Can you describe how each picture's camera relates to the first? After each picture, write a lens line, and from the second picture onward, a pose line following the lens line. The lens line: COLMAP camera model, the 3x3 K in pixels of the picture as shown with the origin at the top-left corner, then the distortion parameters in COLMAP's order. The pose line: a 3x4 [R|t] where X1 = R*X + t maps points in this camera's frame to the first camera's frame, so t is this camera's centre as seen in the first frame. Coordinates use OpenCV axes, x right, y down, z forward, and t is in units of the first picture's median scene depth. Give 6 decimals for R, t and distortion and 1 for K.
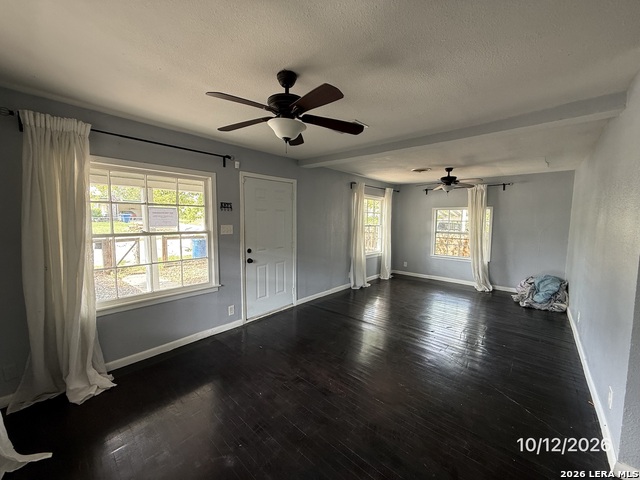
lens RADIAL K [[255.4, 0, 320.0], [0, 255.4, 240.0], [0, 0, 1]] dist [-0.001001, -0.000013]
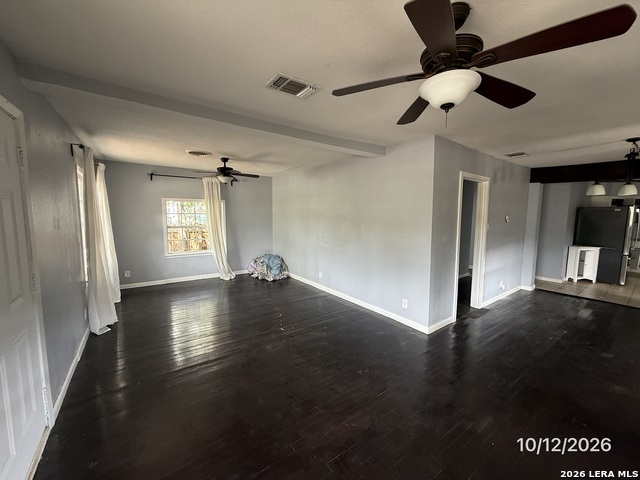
lens RADIAL K [[255.4, 0, 320.0], [0, 255.4, 240.0], [0, 0, 1]] dist [-0.001001, -0.000013]
pose [[0.237028, -0.115641, 0.964596, -0.288486], [0.075695, 0.992070, 0.100334, -0.042269], [-0.968549, 0.049233, 0.243902, 0.368773]]
